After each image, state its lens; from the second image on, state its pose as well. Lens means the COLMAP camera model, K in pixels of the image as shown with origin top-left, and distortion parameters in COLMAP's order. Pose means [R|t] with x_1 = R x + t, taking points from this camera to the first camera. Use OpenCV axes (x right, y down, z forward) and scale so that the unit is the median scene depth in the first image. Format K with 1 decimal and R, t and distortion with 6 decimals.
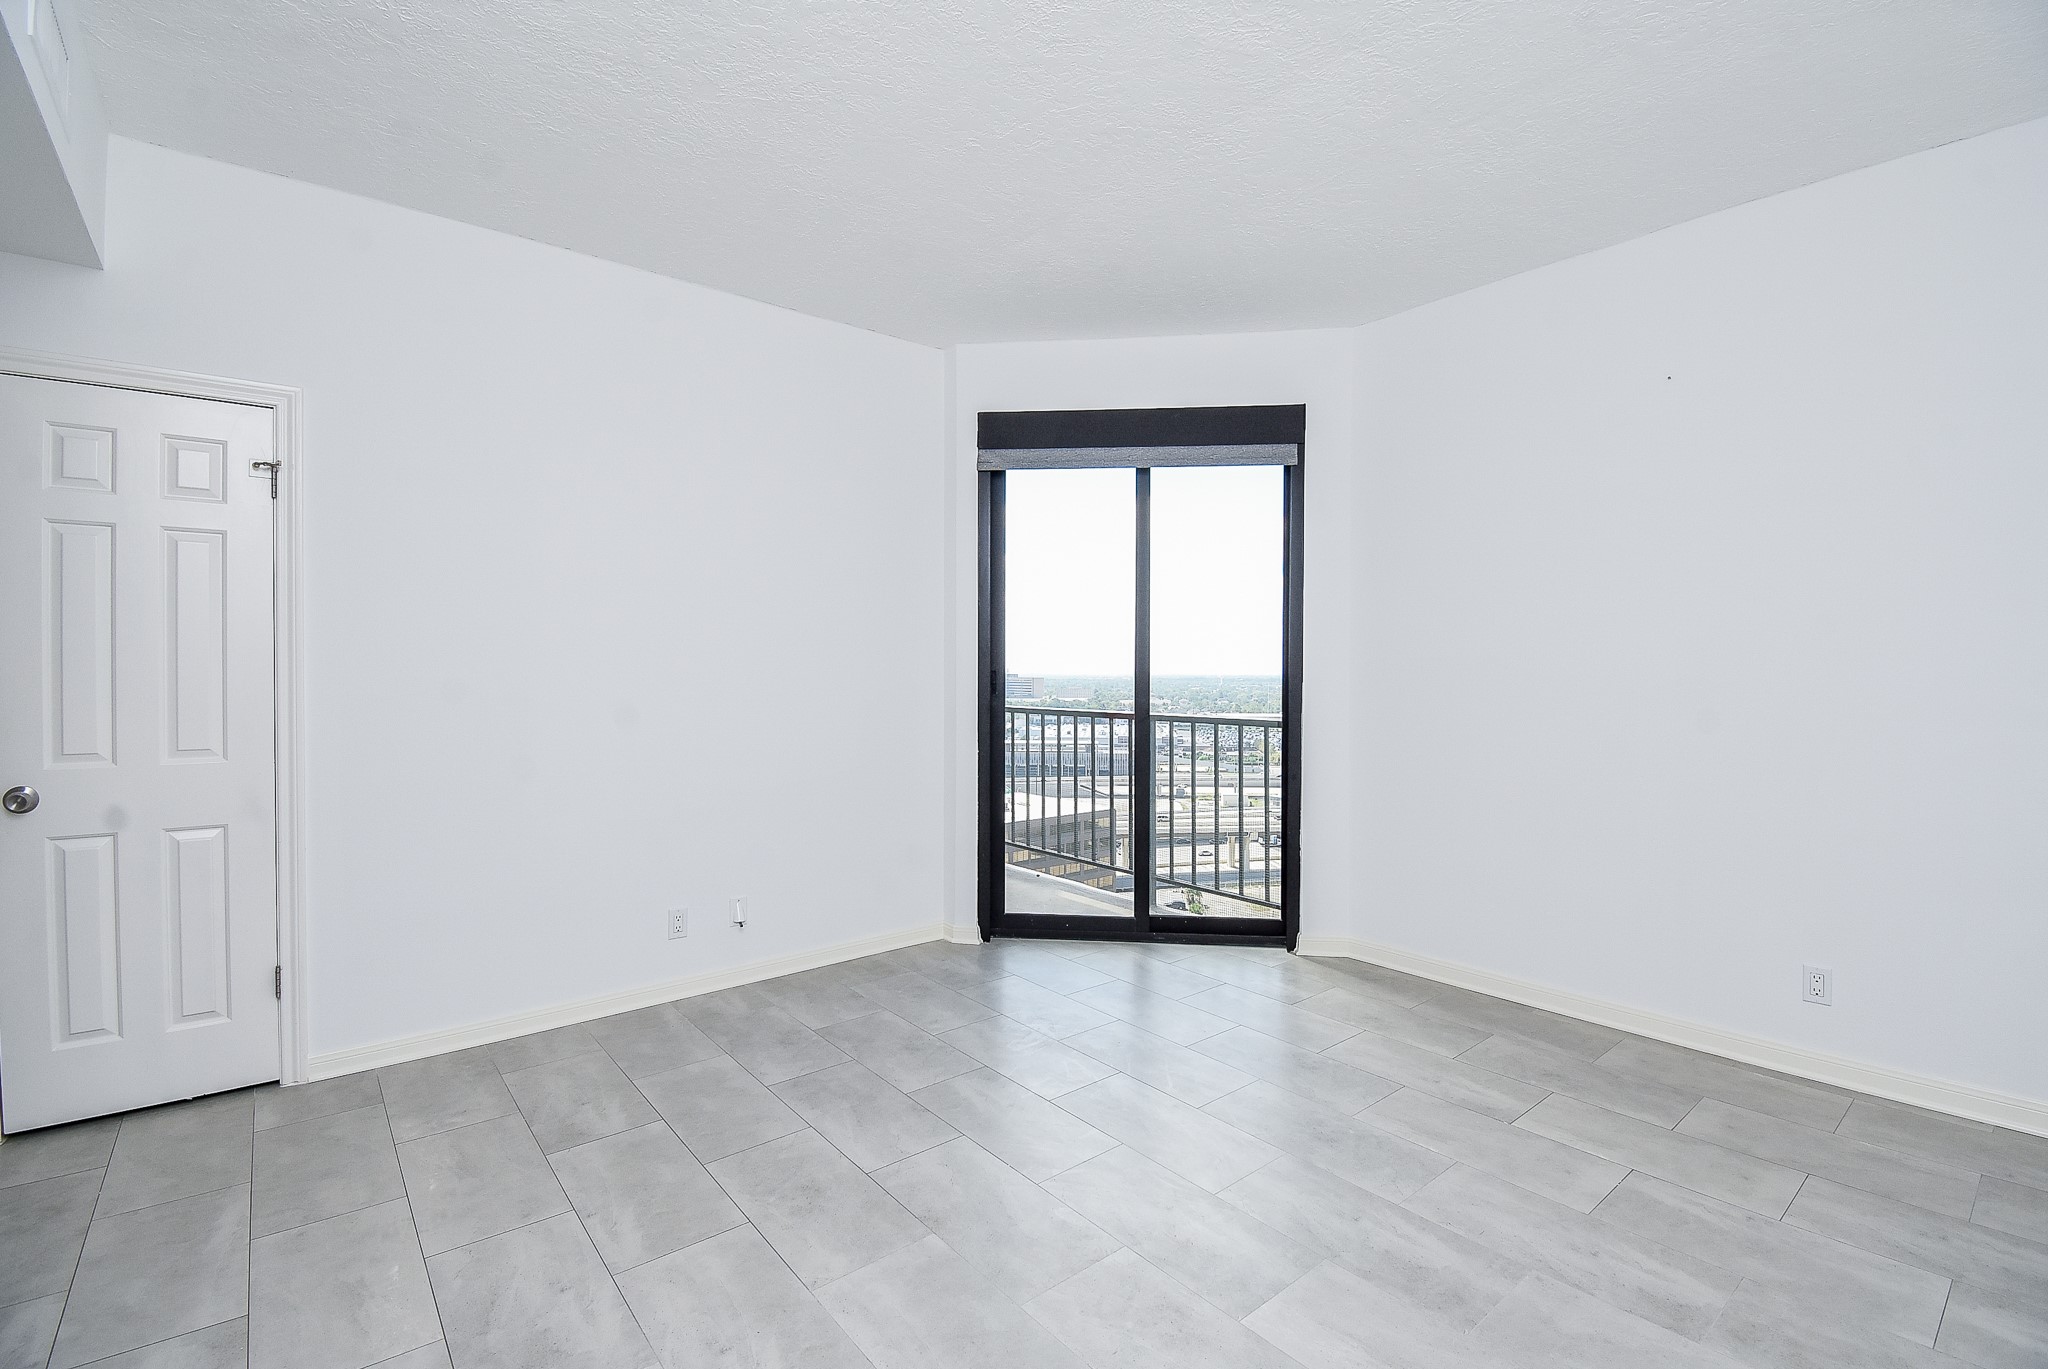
lens RADIAL K [[947.6, 0, 1019.7], [0, 947.6, 672.9], [0, 0, 1]] dist [0.015104, -0.026737]
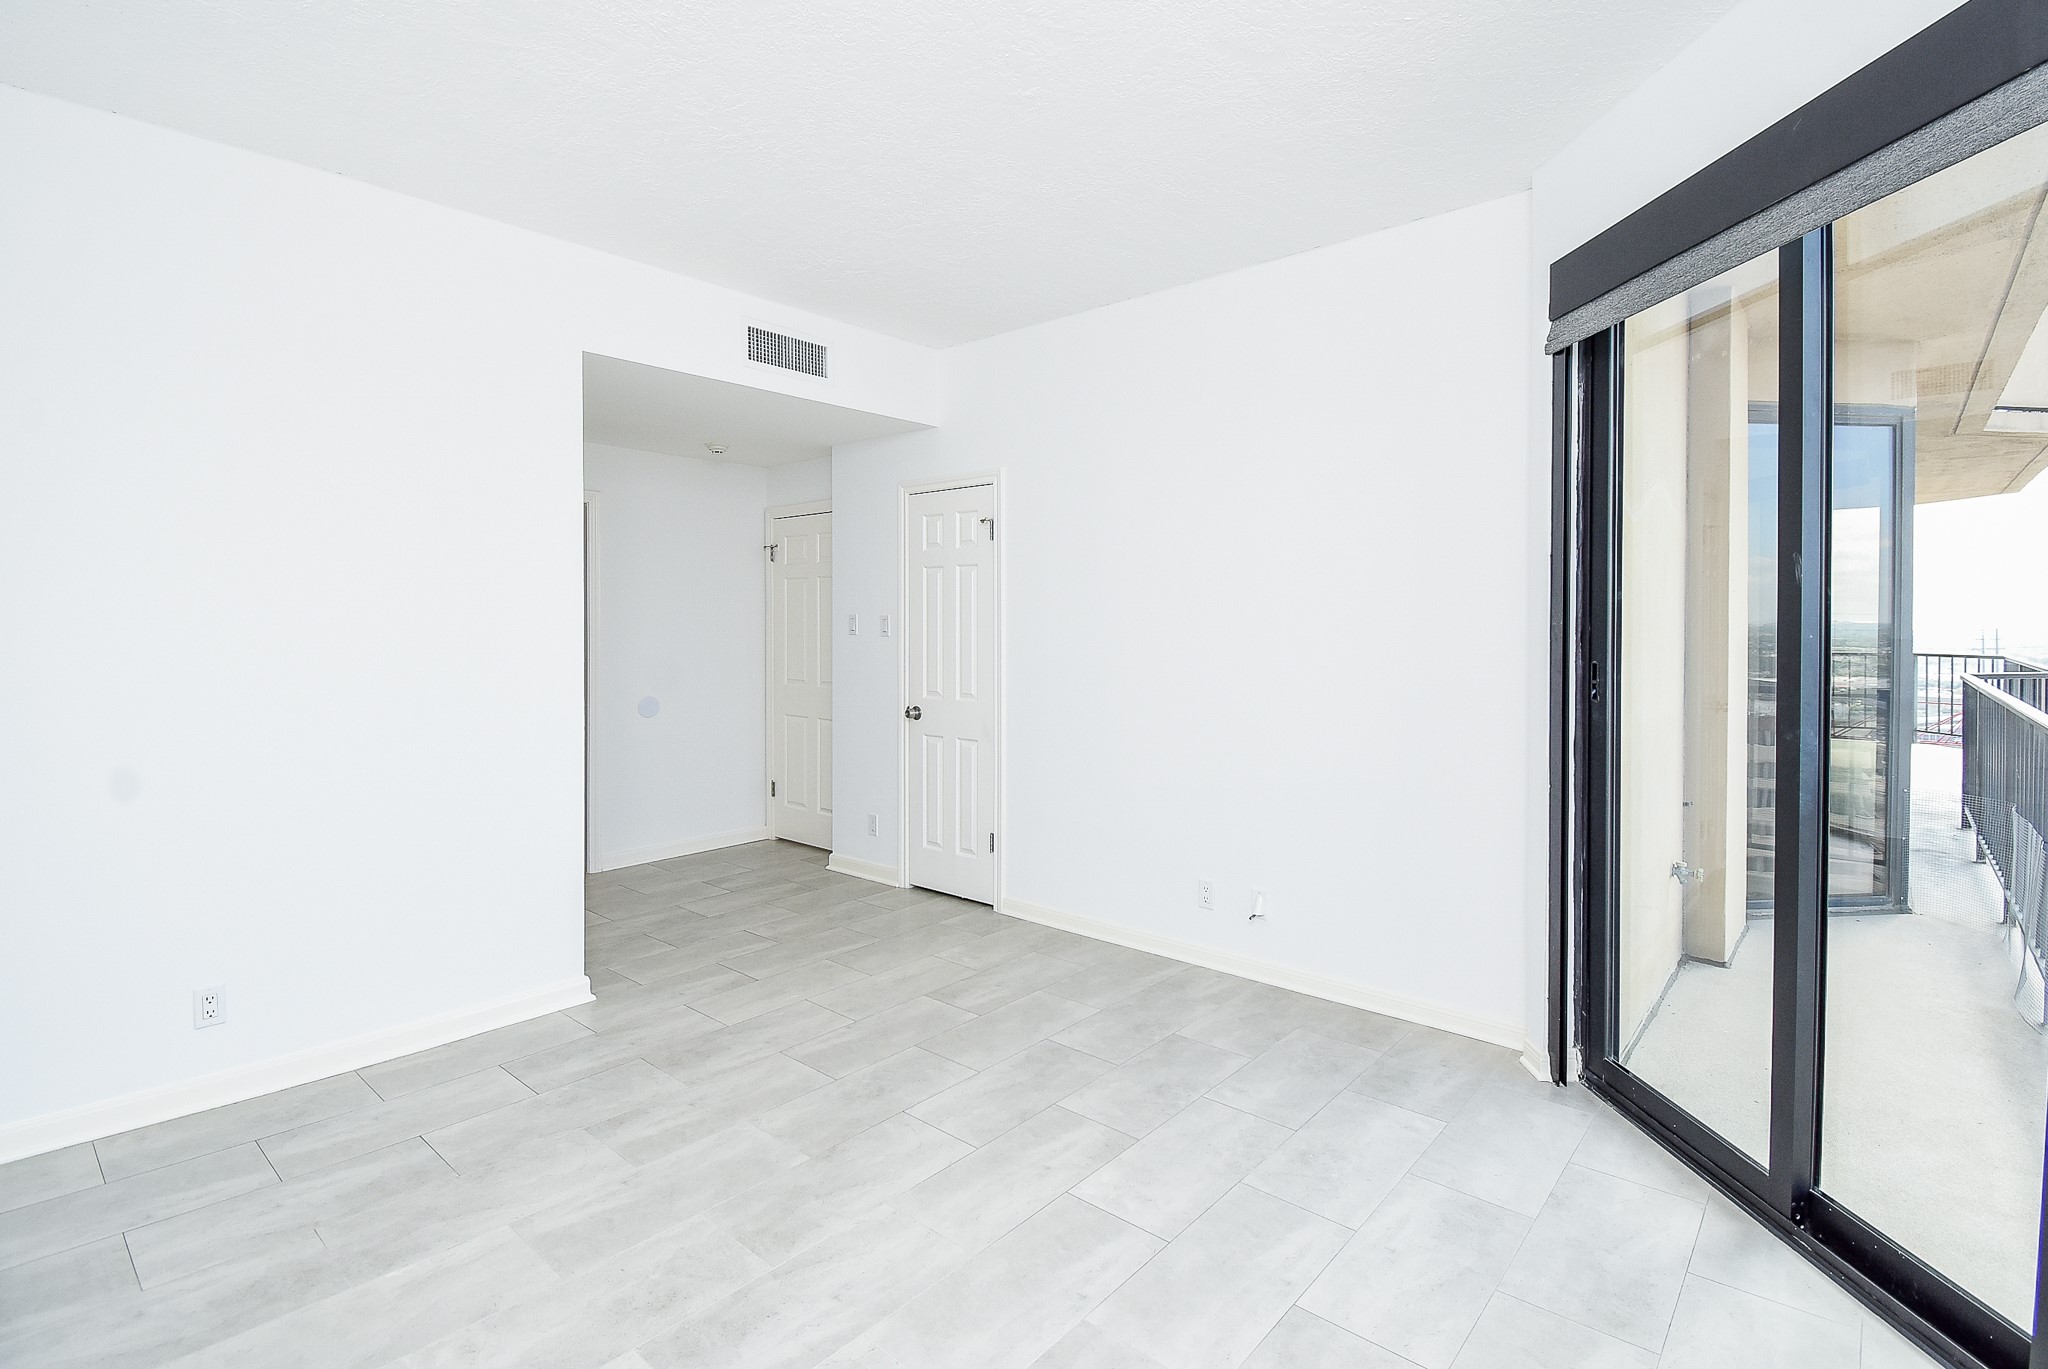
lens RADIAL K [[947.6, 0, 1019.7], [0, 947.6, 672.9], [0, 0, 1]] dist [0.015104, -0.026737]
pose [[0.153980, 0.049130, -0.986852, 0.822214], [-0.000039, 0.998763, 0.049717, -0.040659], [0.988074, -0.007617, 0.153792, 0.843639]]
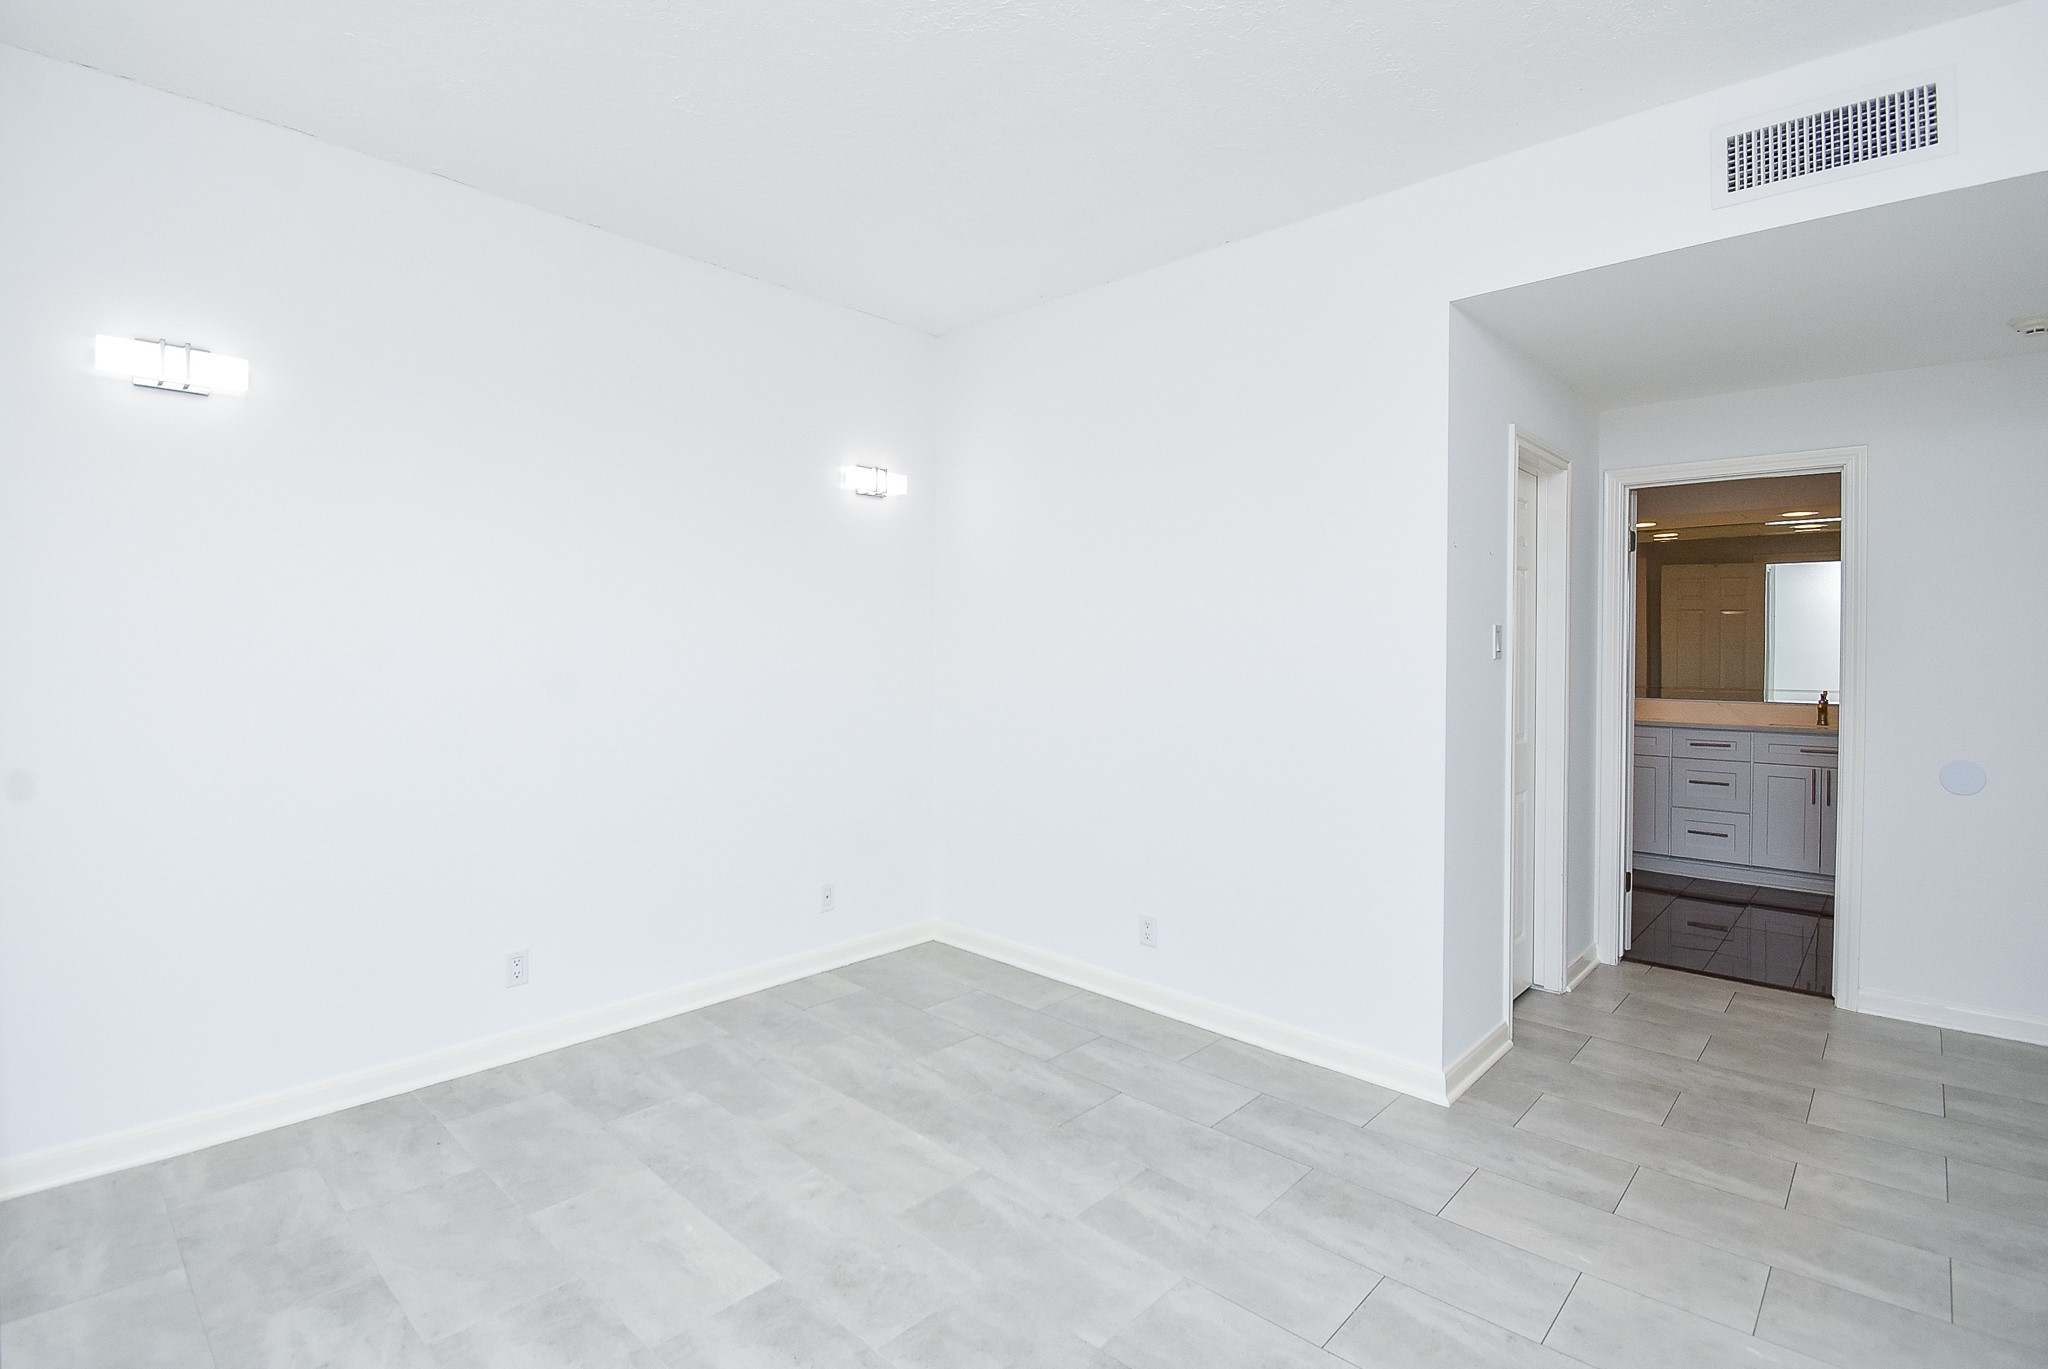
lens RADIAL K [[947.6, 0, 1019.7], [0, 947.6, 672.9], [0, 0, 1]] dist [0.015104, -0.026737]
pose [[-0.989876, -0.002846, -0.141907, 0.079344], [-0.006964, 0.999569, 0.028535, -0.030255], [0.141765, 0.029234, -0.989469, 1.418202]]
